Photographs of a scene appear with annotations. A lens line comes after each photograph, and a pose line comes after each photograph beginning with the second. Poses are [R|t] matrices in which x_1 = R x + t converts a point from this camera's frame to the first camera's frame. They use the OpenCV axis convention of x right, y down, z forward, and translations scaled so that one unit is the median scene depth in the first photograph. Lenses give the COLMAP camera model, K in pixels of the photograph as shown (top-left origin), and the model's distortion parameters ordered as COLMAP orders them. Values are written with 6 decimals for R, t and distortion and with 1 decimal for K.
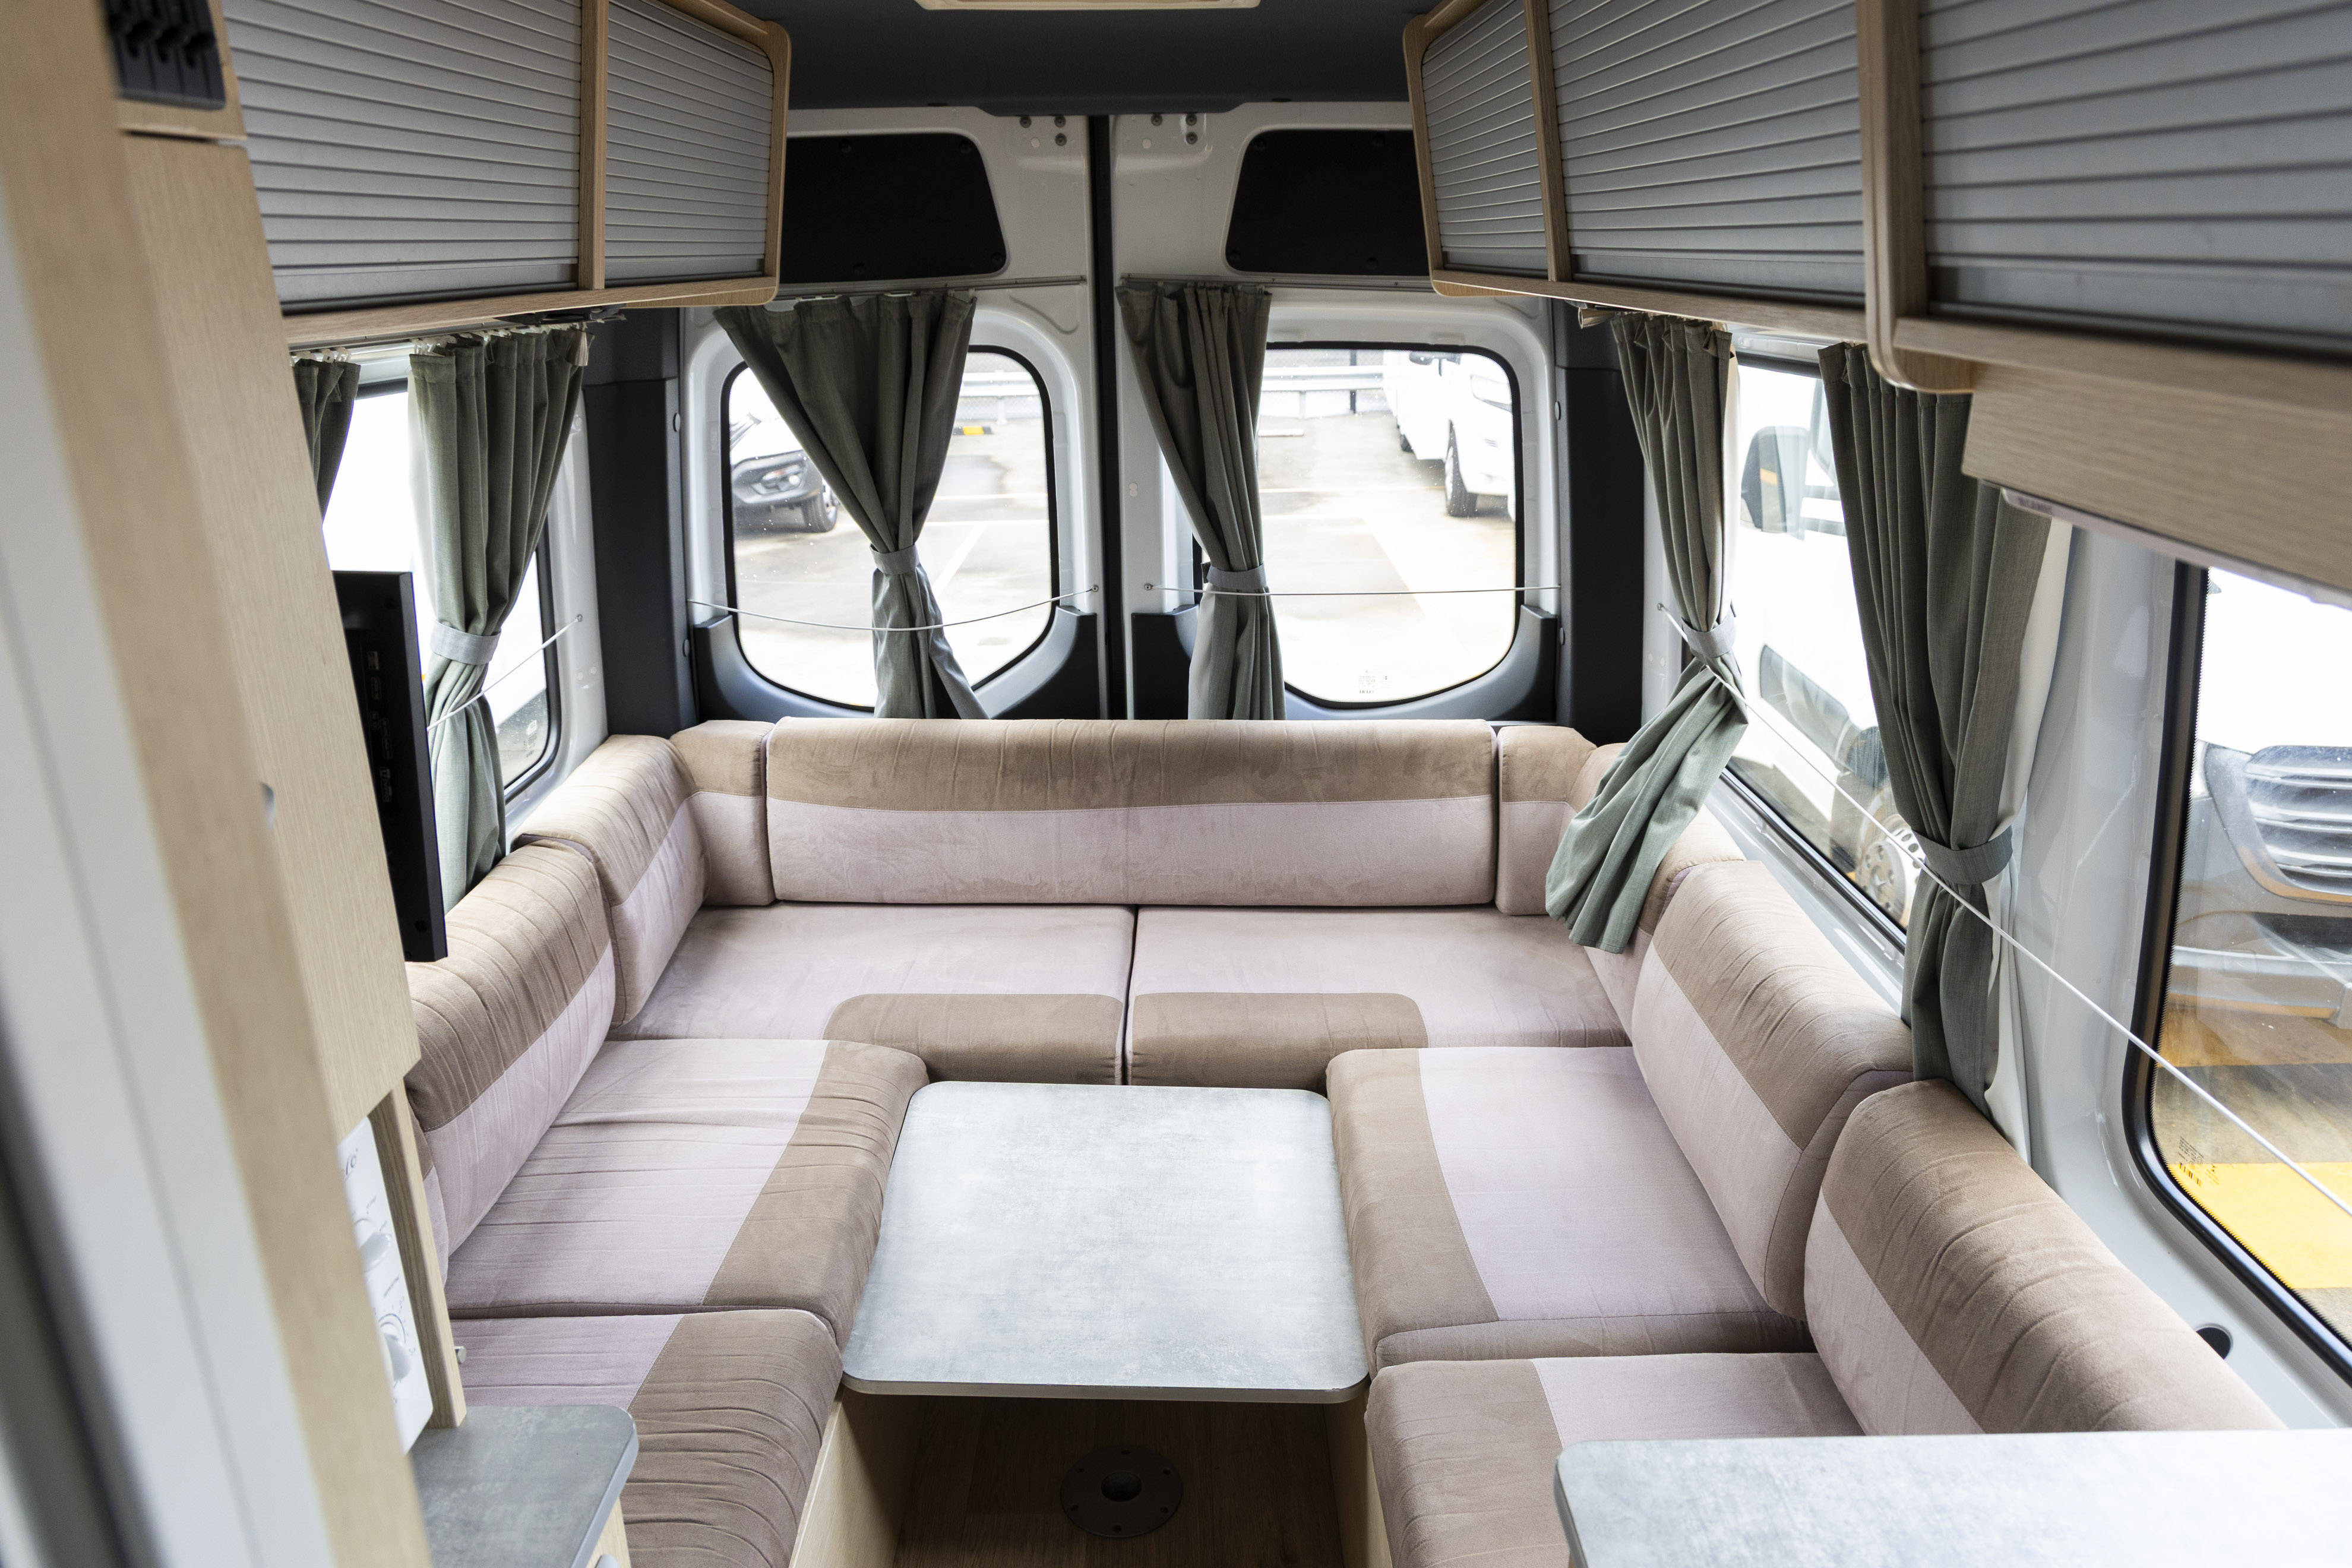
lens RADIAL K [[1575.6, 0, 1182.5], [0, 1575.6, 795.0], [0, 0, 1]] dist [0.000827, 0.001600]
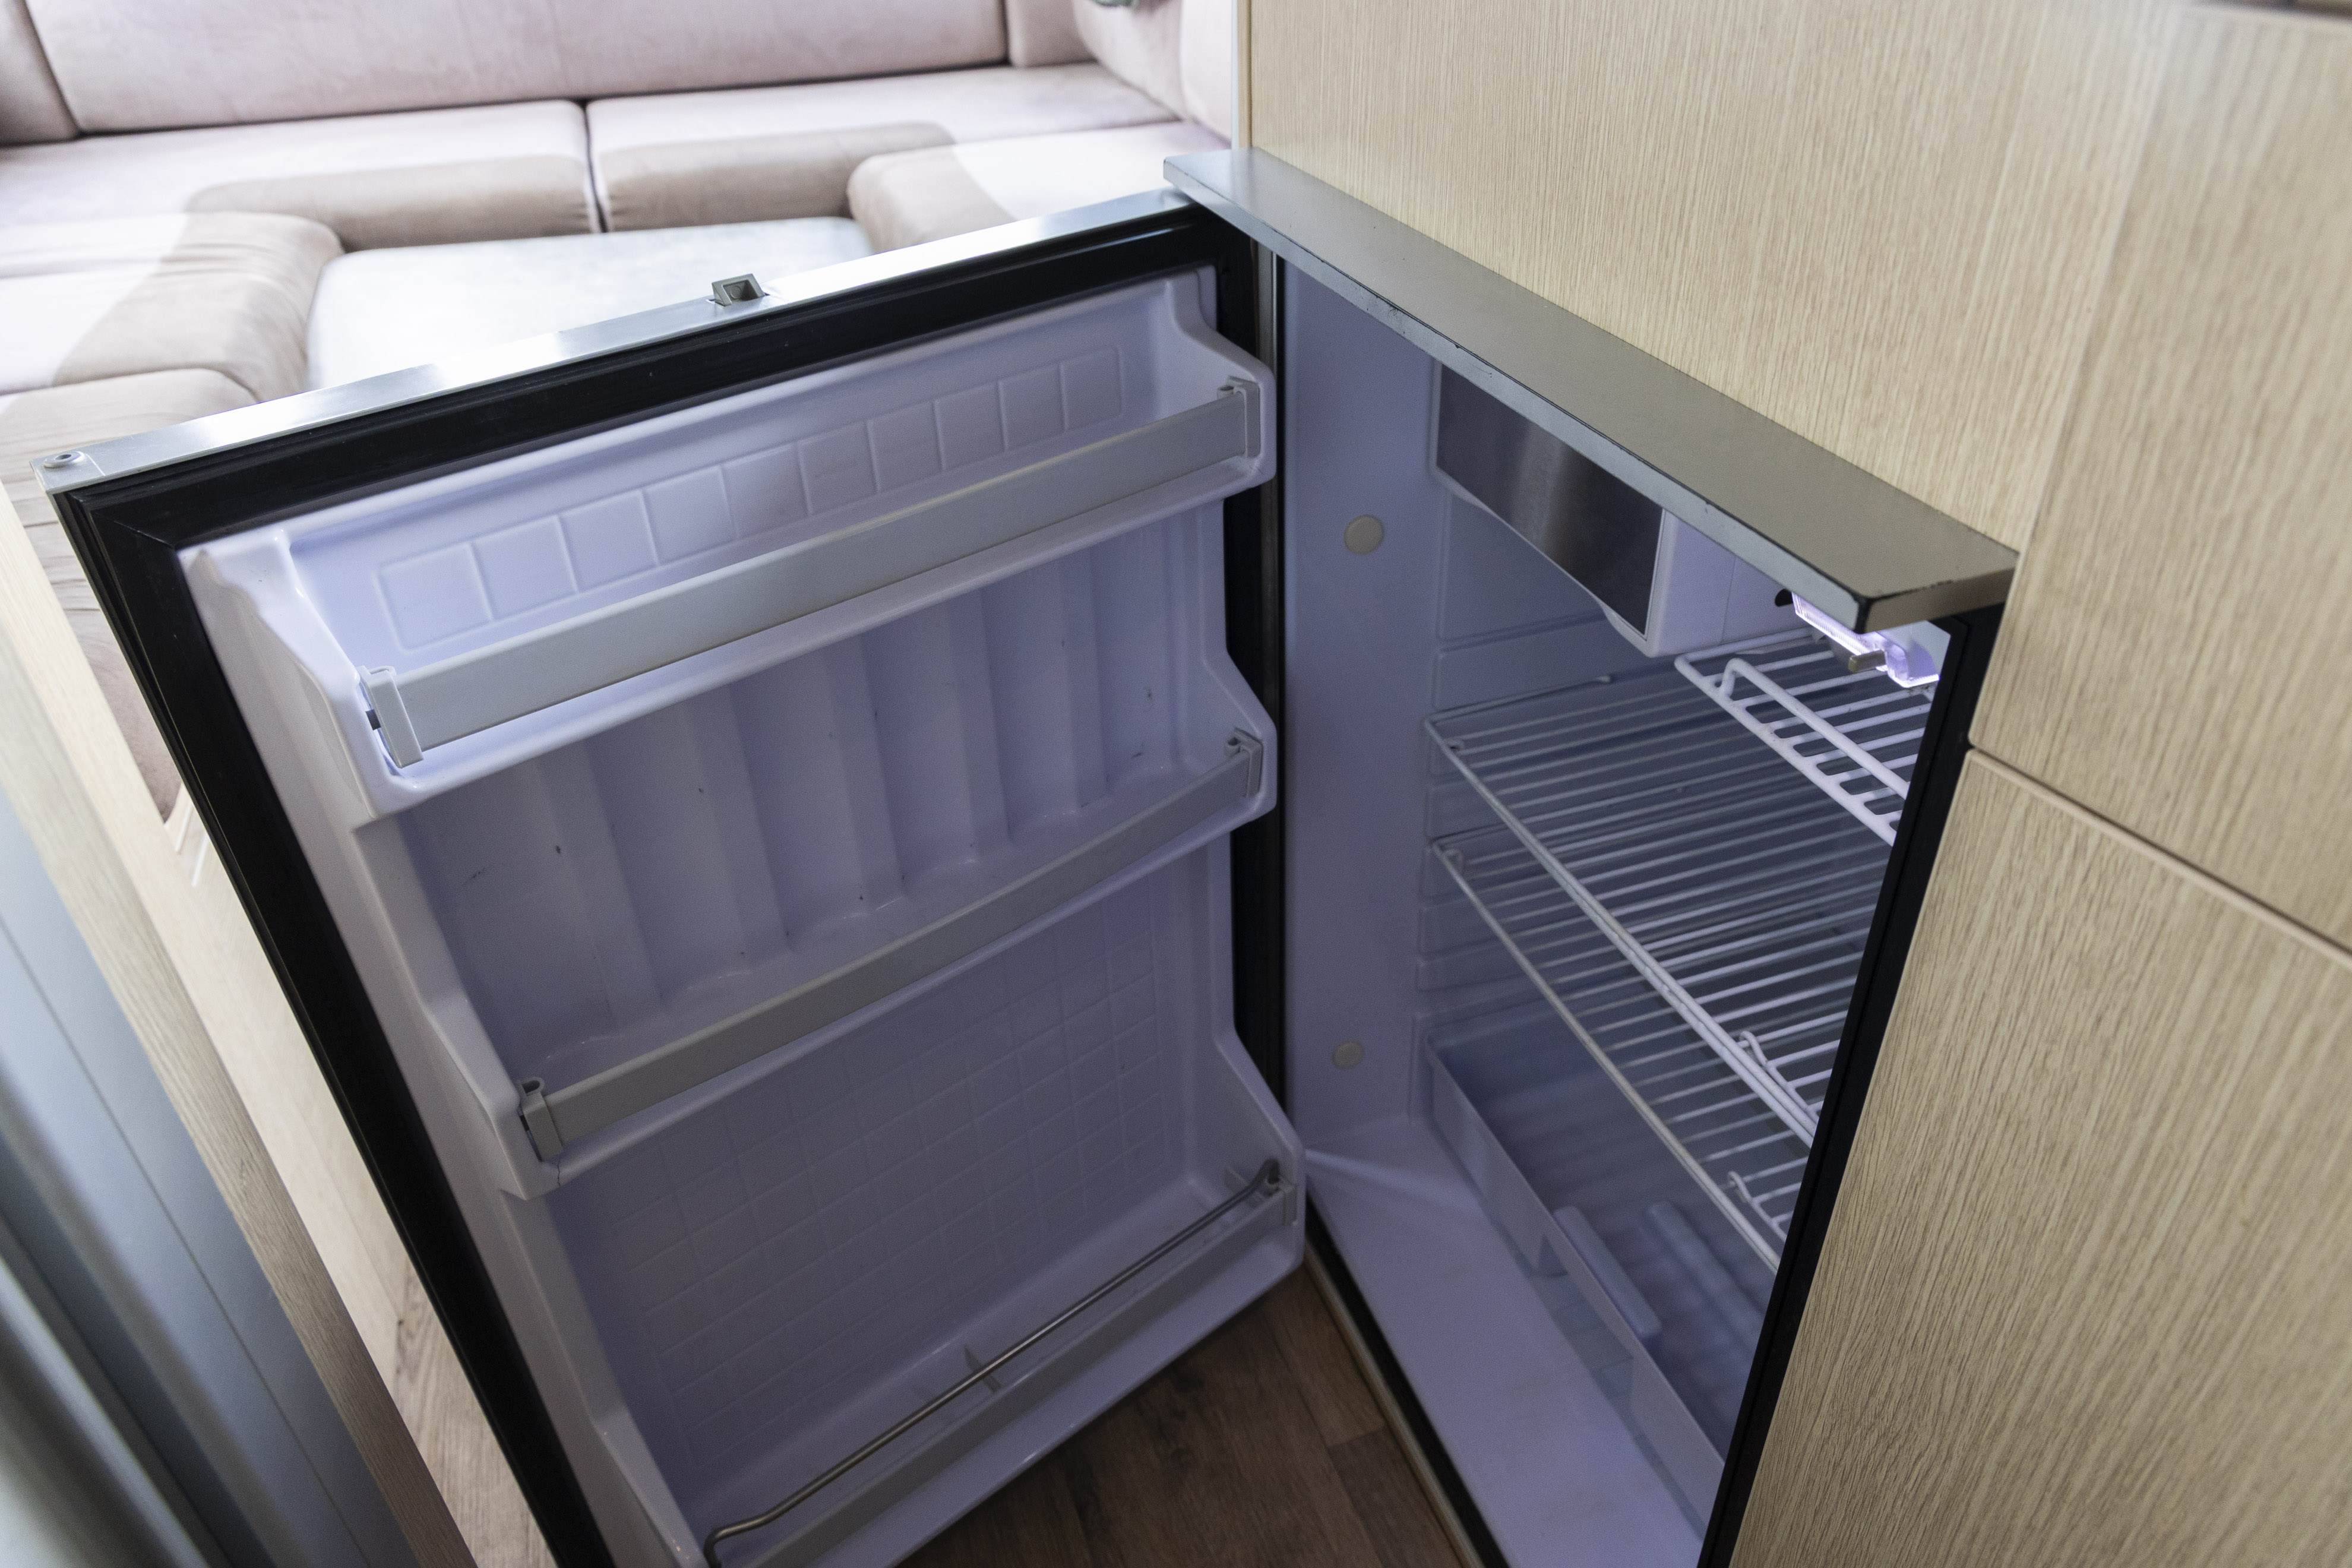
lens RADIAL K [[1575.6, 0, 1186.7], [0, 1575.6, 784.4], [0, 0, 1]] dist [0.000827, 0.001600]
pose [[0.942437, -0.196908, 0.270260, -0.025750], [0.124168, 0.956520, 0.263916, 0.240539], [-0.310476, -0.215166, 0.925909, 0.072245]]
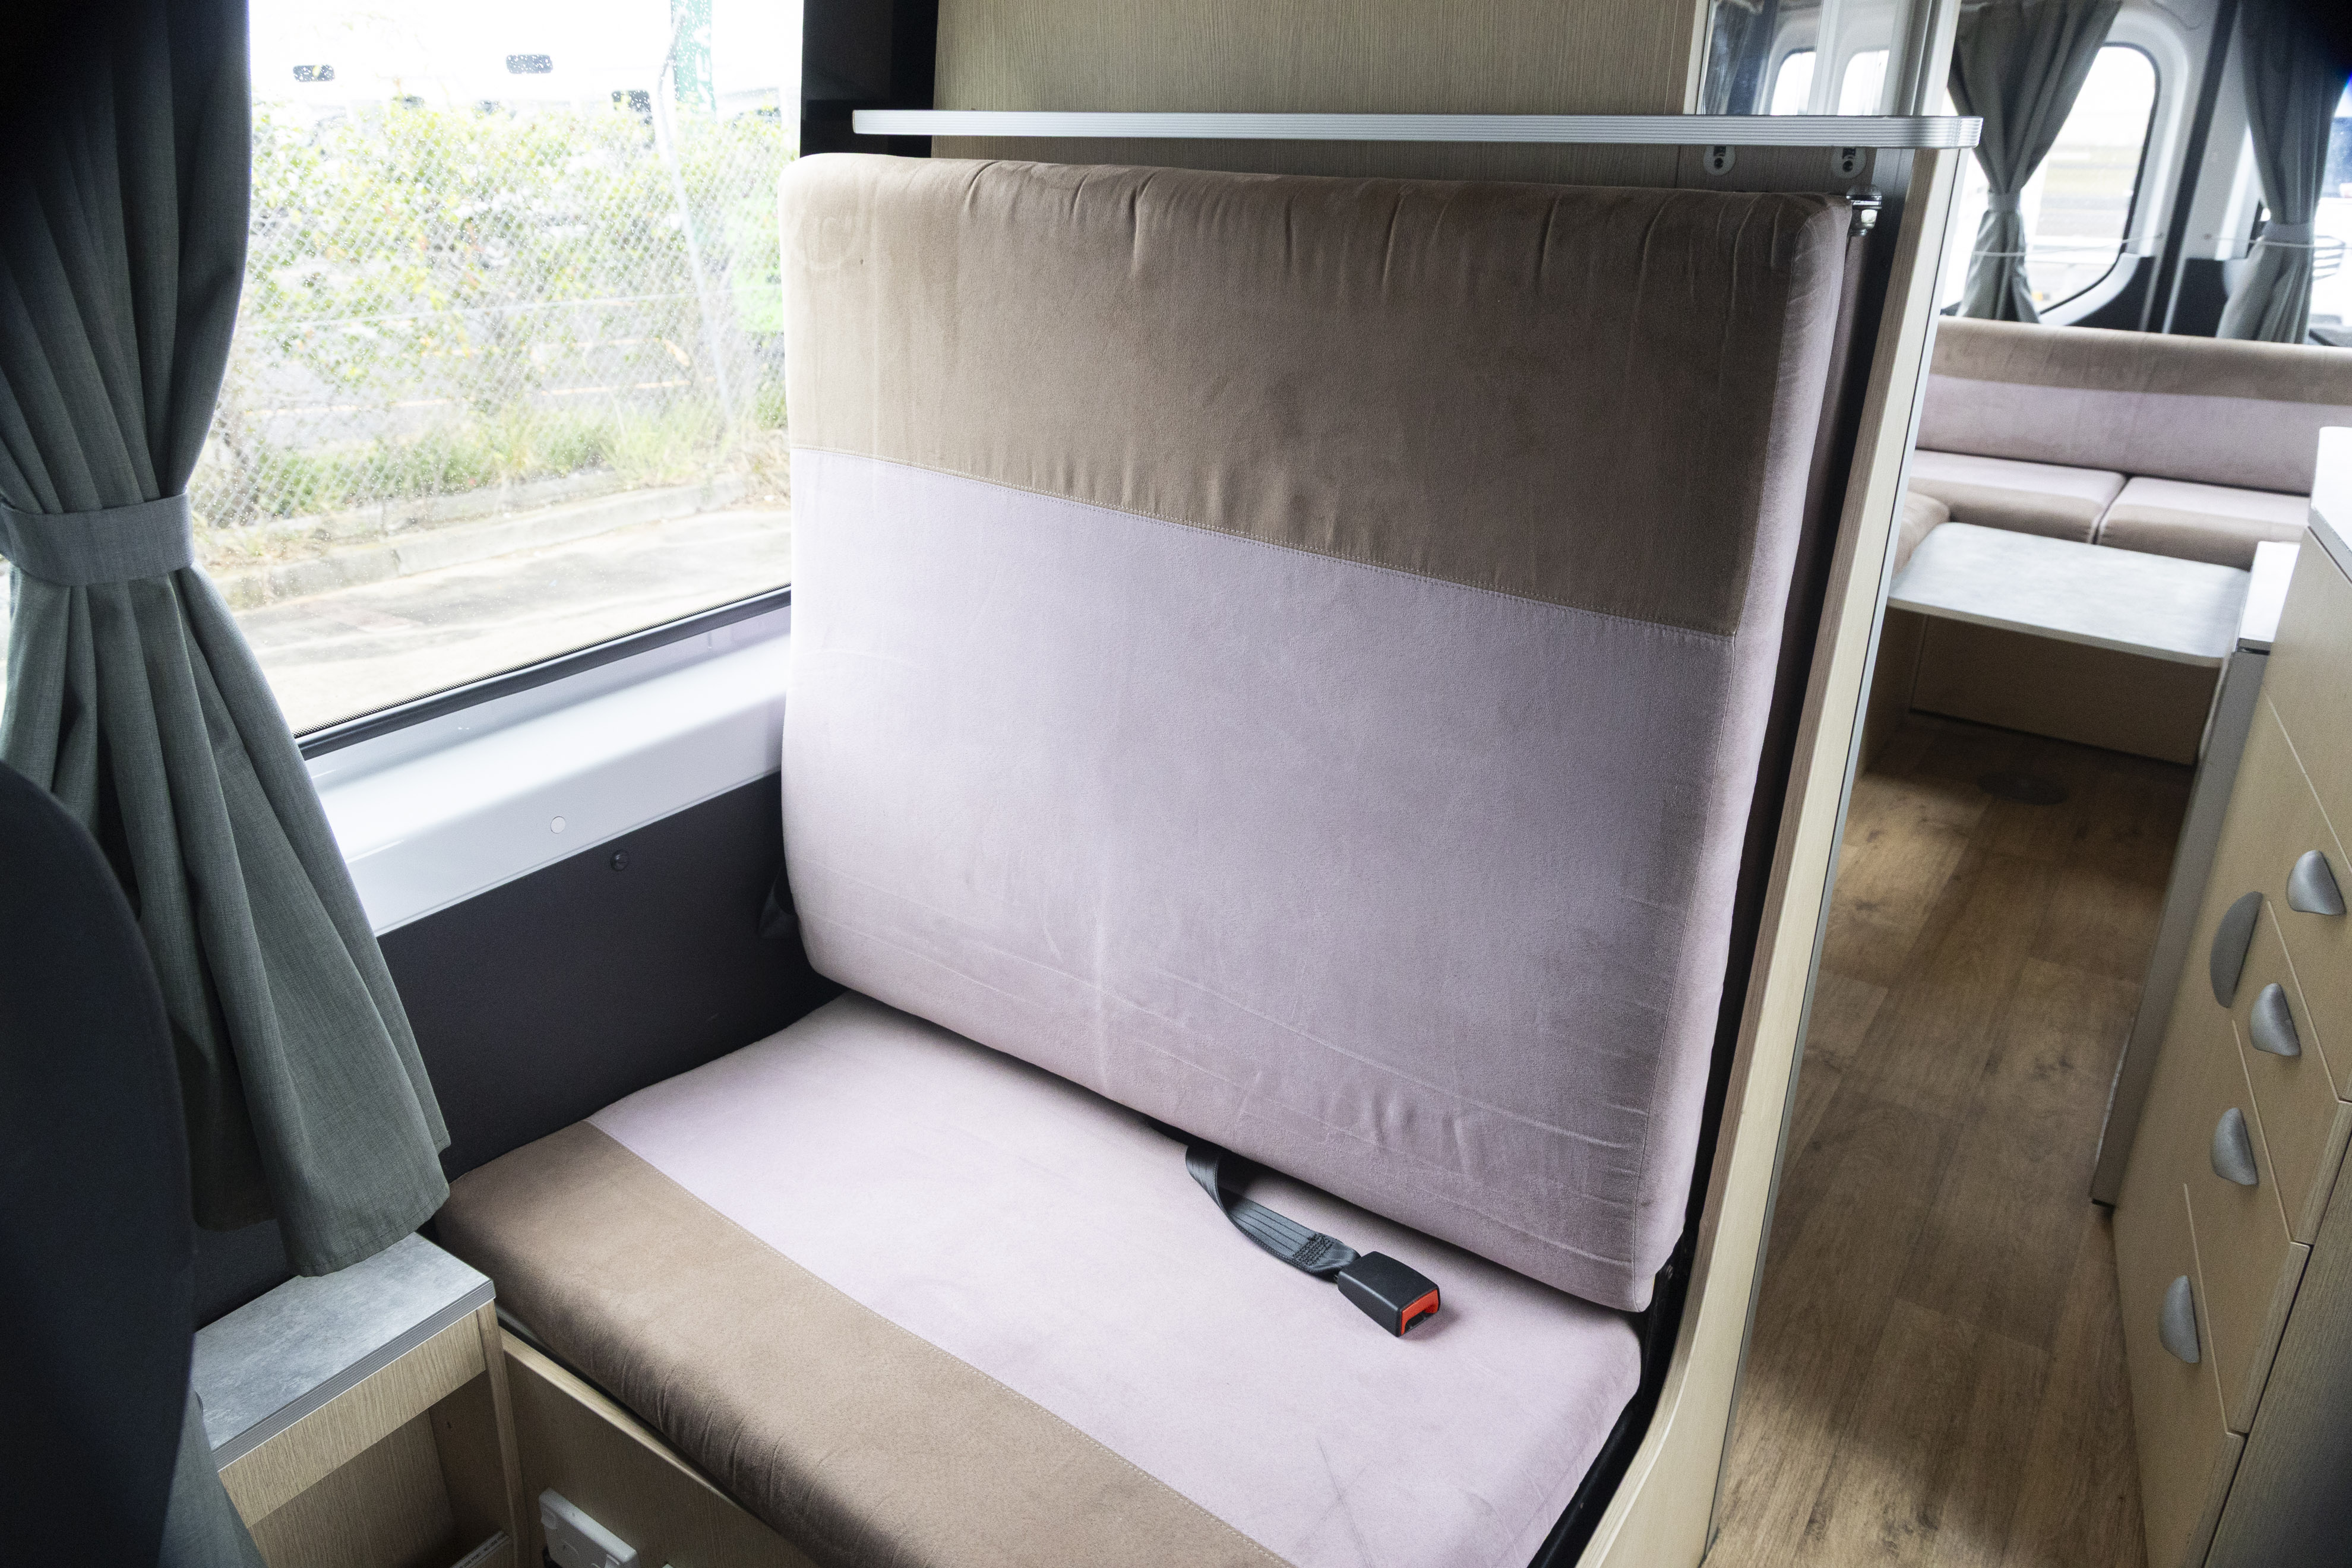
lens RADIAL K [[1575.6, 0, 1190.4], [0, 1575.6, 784.6], [0, 0, 1]] dist [0.000827, 0.001600]
pose [[0.824903, 0.236458, -0.513442, 0.064676], [-0.202837, 0.971634, 0.121591, 0.337016], [0.527629, 0.003844, 0.849466, -0.580798]]
